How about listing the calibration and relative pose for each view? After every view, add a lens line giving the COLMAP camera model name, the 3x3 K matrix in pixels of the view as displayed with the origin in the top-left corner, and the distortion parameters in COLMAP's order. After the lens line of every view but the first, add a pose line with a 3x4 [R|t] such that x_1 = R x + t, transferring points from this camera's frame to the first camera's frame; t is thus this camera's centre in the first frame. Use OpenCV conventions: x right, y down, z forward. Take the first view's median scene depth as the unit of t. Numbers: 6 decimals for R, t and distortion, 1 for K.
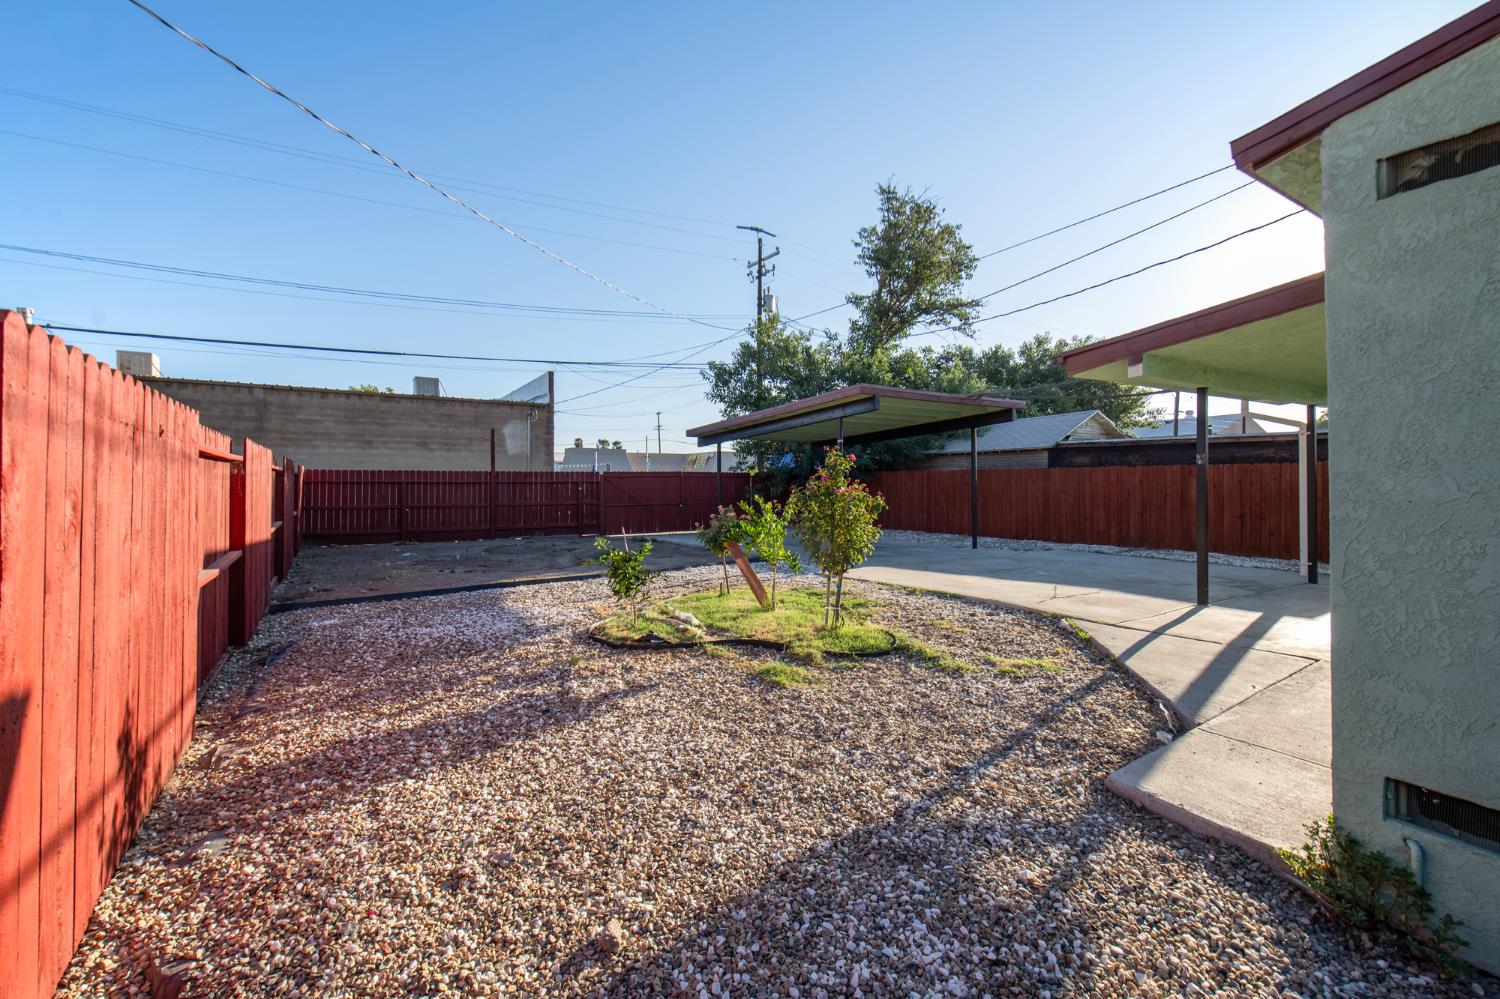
lens RADIAL K [[613.2, 0, 753.6], [0, 613.2, 493.5], [0, 0, 1]] dist [-0.003929, -0.000598]
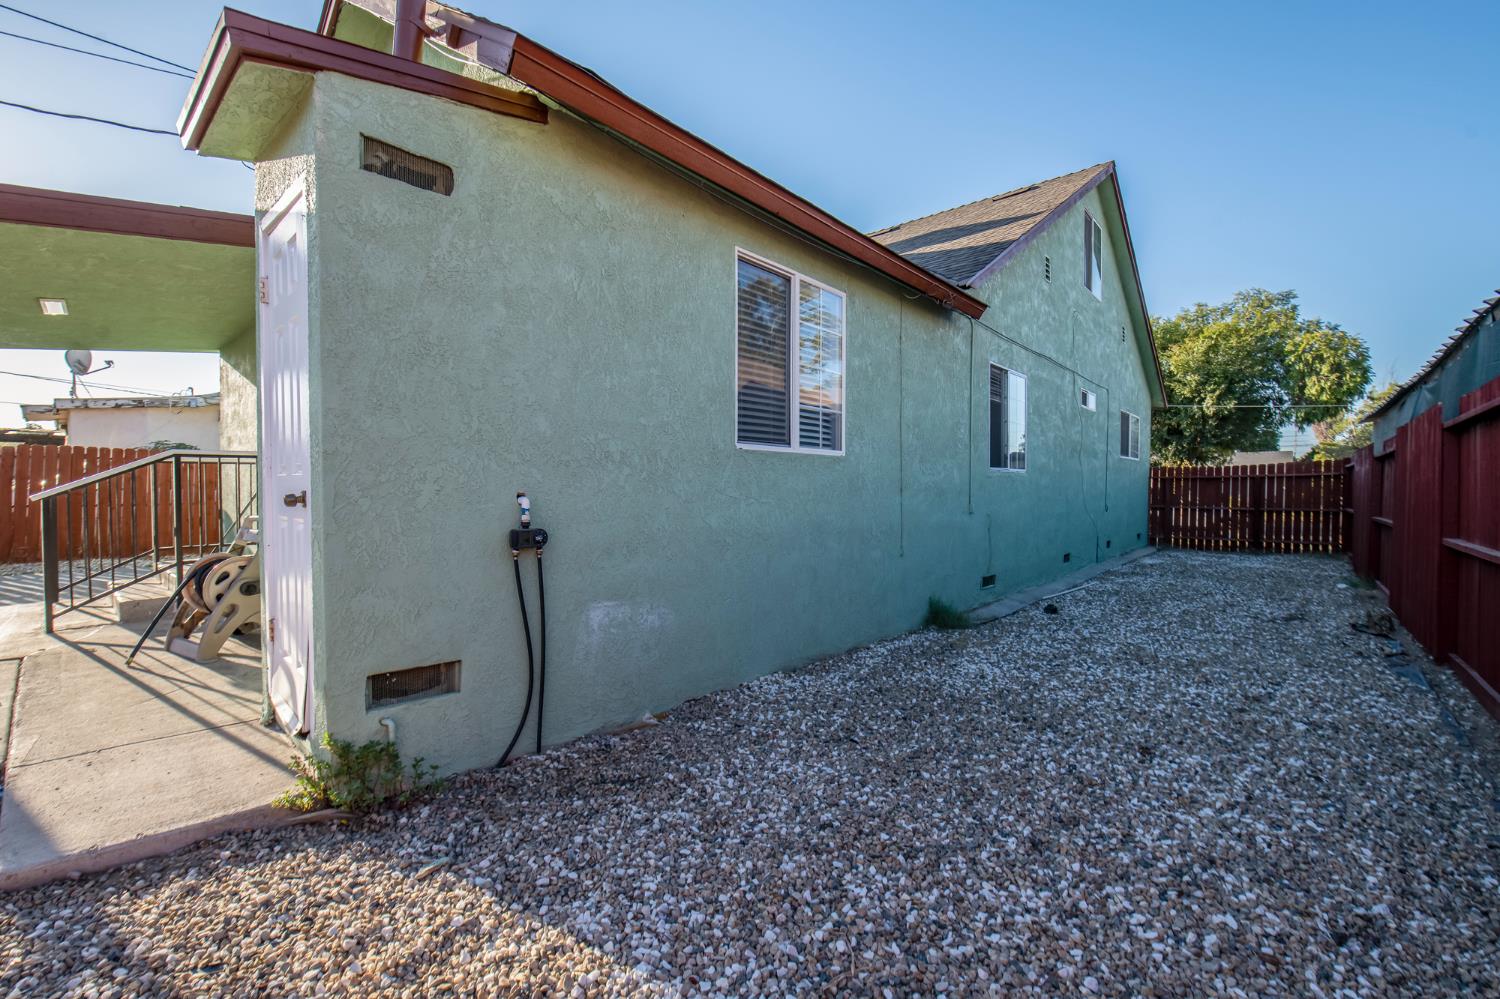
lens RADIAL K [[624.4, 0, 749.4], [0, 624.4, 503.4], [0, 0, 1]] dist [0.016461, 0.000051]
pose [[-0.222224, -0.033302, 0.974427, -0.286431], [0.004392, 0.999372, 0.035156, 0.100061], [-0.974986, 0.012092, -0.221938, 0.564935]]
